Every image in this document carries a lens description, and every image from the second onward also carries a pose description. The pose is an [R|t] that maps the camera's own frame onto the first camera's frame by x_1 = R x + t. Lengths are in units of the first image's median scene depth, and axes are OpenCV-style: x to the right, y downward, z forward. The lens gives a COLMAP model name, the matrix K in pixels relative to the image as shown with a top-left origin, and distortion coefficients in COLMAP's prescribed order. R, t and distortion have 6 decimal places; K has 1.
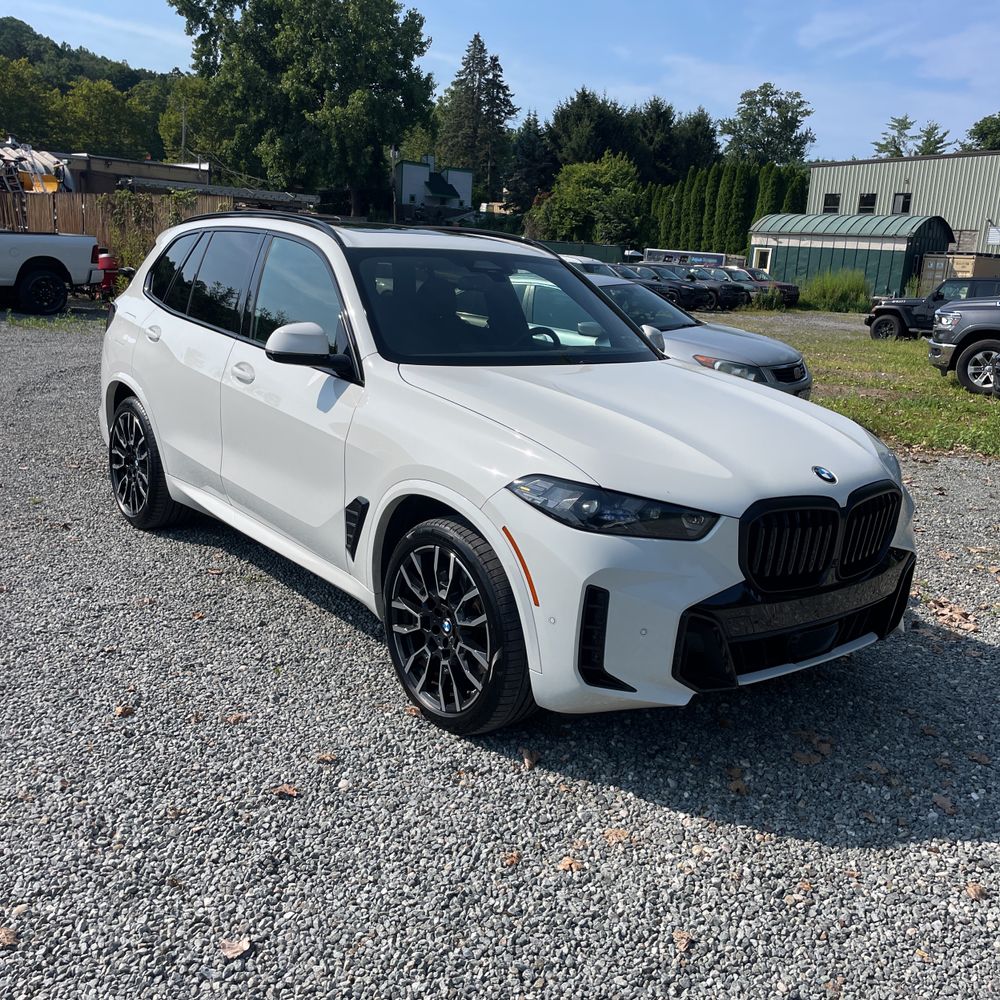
lens RADIAL K [[1006.7, 0, 498.1], [0, 1006.7, 491.1], [0, 0, 1]] dist [0.088363, -0.120603]
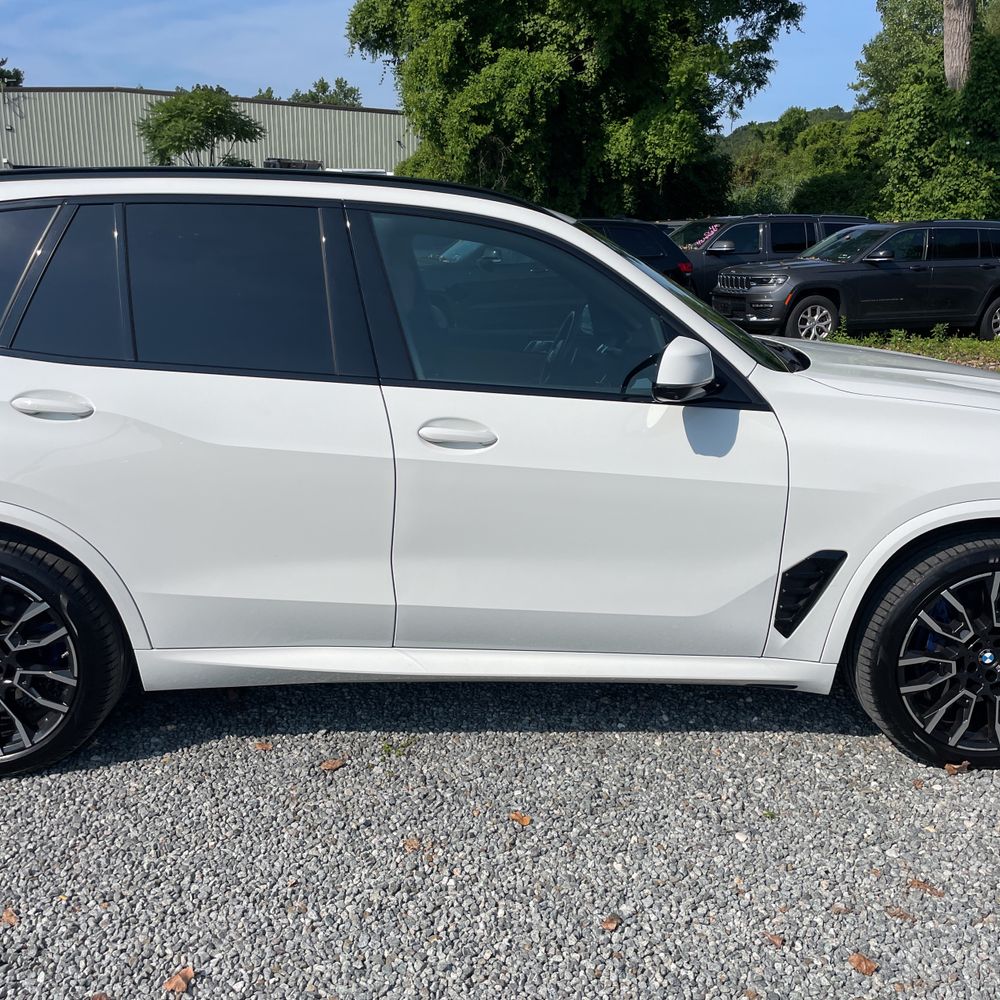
lens RADIAL K [[1009.5, 0, 492.4], [0, 1009.5, 493.9], [0, 0, 1]] dist [0.071339, -0.088424]
pose [[0.599456, -0.243457, 0.762484, -0.052961], [0.199967, 0.967964, 0.151853, -0.012489], [-0.775026, 0.061443, 0.628935, 0.043033]]
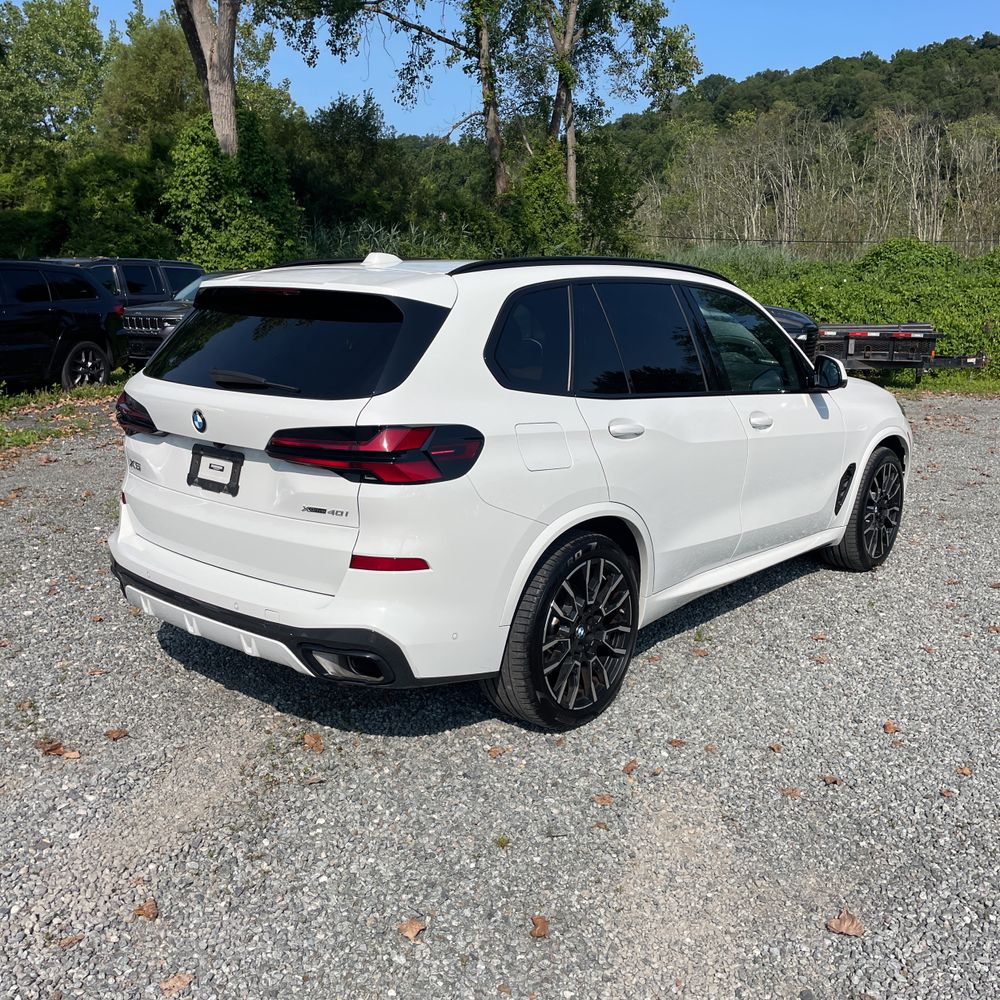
lens RADIAL K [[1006.7, 0, 498.1], [0, 1006.7, 491.1], [0, 0, 1]] dist [0.088363, -0.120603]
pose [[-0.190062, -0.252387, 0.948777, -0.087815], [0.192616, 0.938025, 0.288113, -0.029133], [-0.962692, 0.237509, -0.129669, 0.102722]]
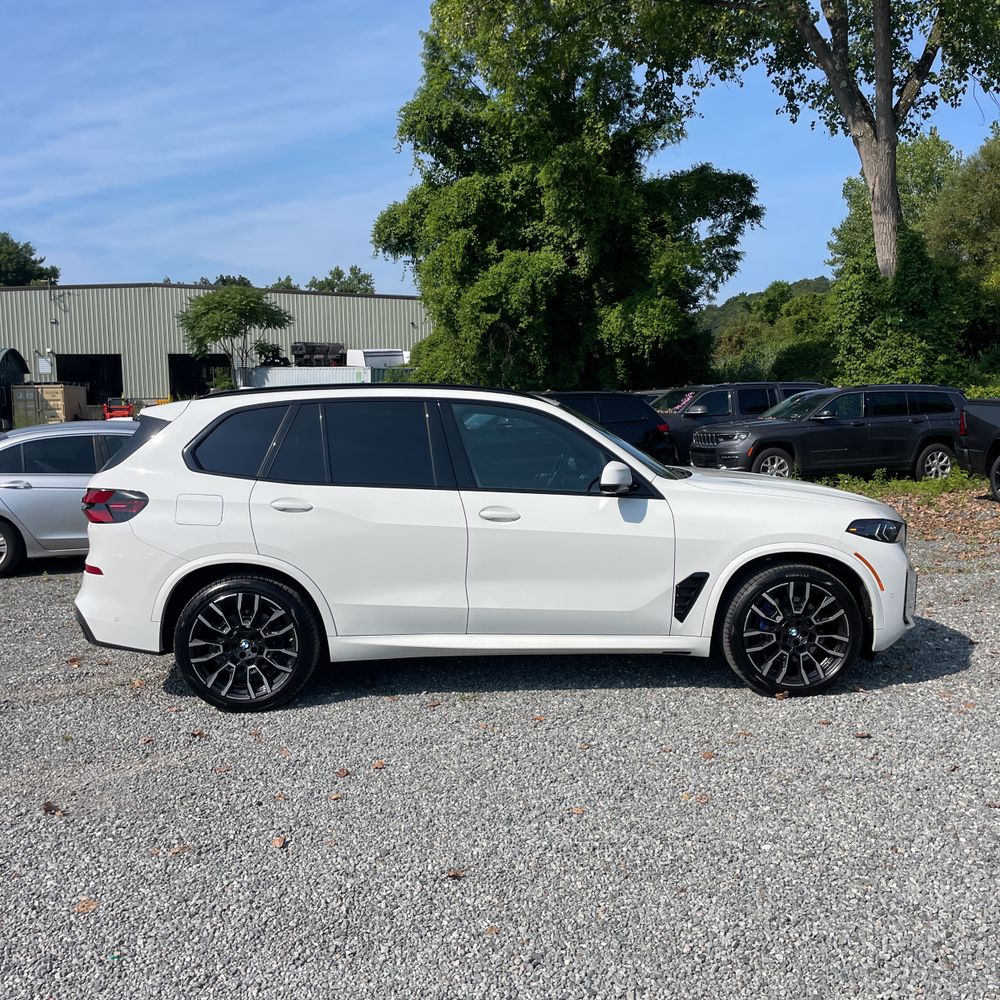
lens RADIAL K [[1006.7, 0, 498.1], [0, 1006.7, 491.1], [0, 0, 1]] dist [0.088363, -0.120603]
pose [[0.598861, -0.132850, 0.789757, -0.086997], [0.226290, 0.974029, -0.007745, -0.009808], [-0.768217, 0.183353, 0.613371, 0.019148]]
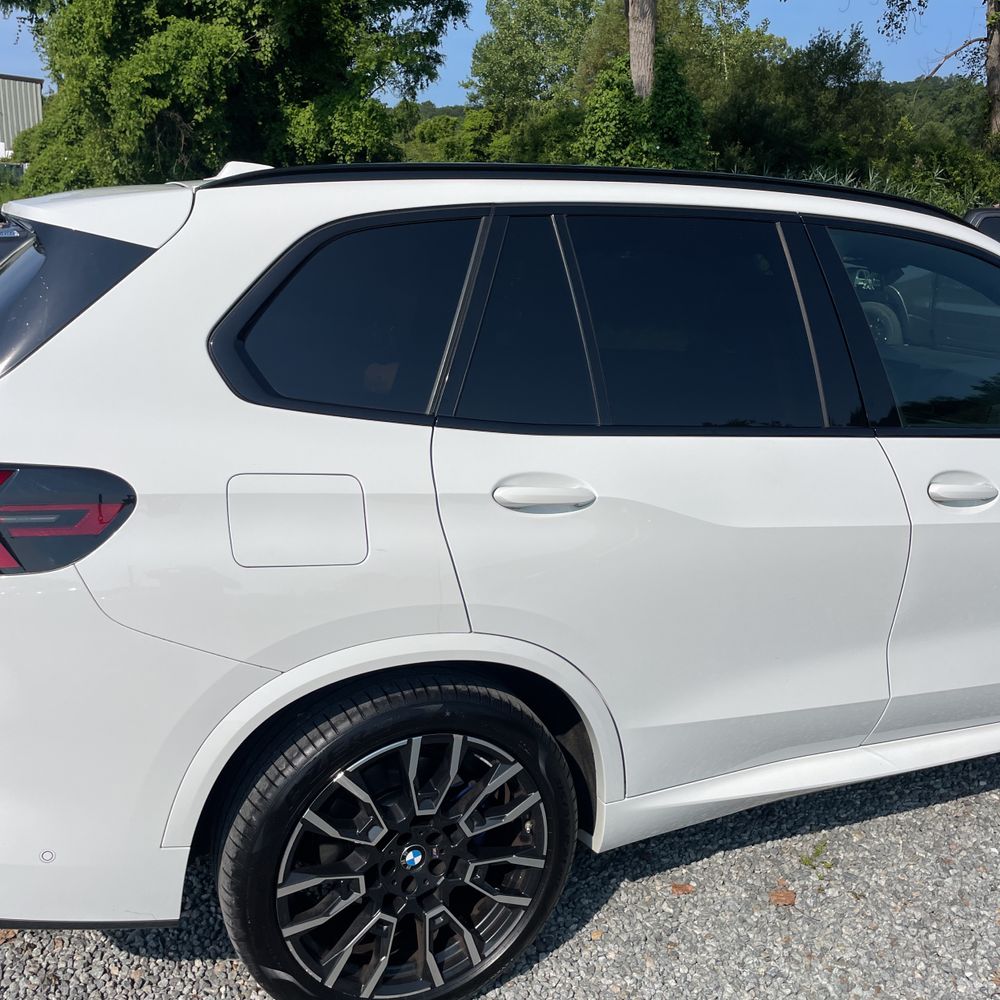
lens RADIAL K [[1006.1, 0, 493.2], [0, 1006.1, 484.1], [0, 0, 1]] dist [0.088347, -0.116058]
pose [[0.269321, -0.279795, 0.921510, -0.059420], [0.200173, 0.952232, 0.230620, -0.021383], [-0.942018, 0.122351, 0.312463, 0.077589]]
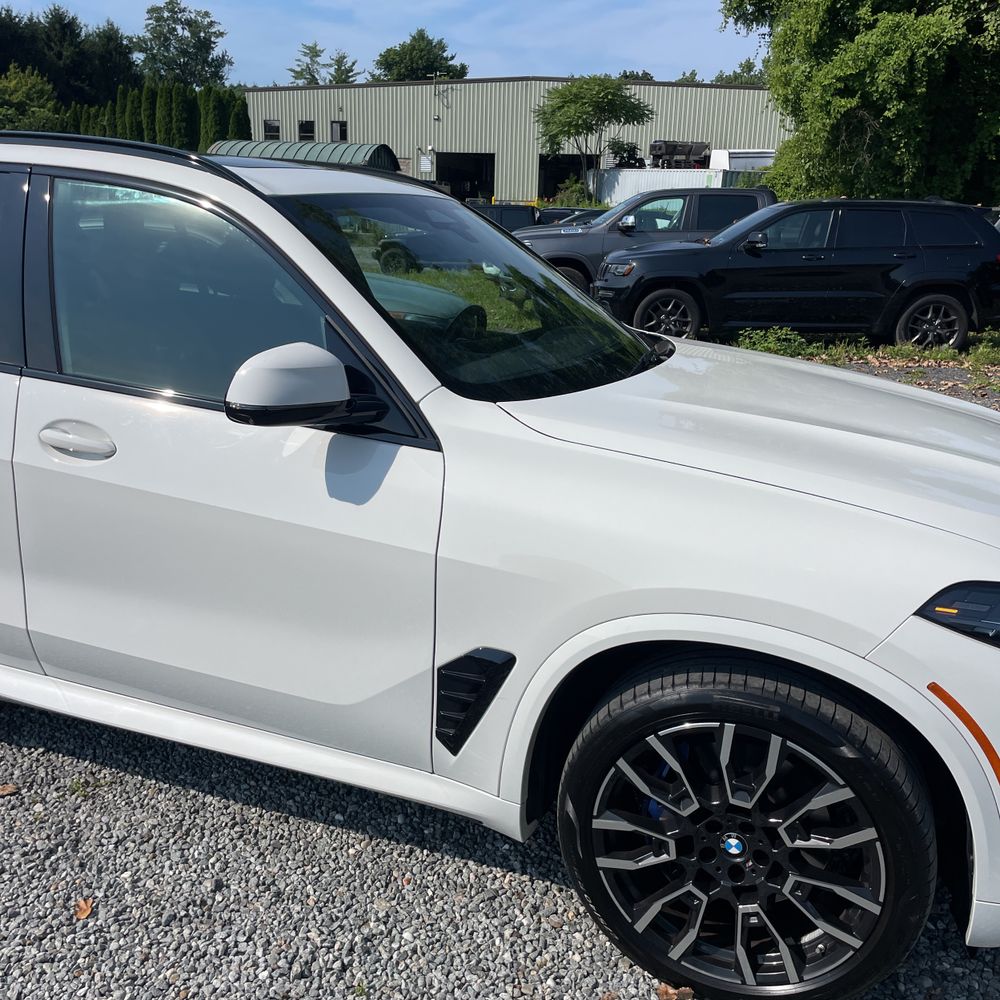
lens RADIAL K [[1006.1, 0, 493.2], [0, 1006.1, 484.1], [0, 0, 1]] dist [0.088347, -0.116058]
pose [[0.859056, -0.164409, 0.484760, -0.023845], [0.135286, 0.986265, 0.094754, -0.008384], [-0.493680, -0.015818, 0.869500, 0.031250]]
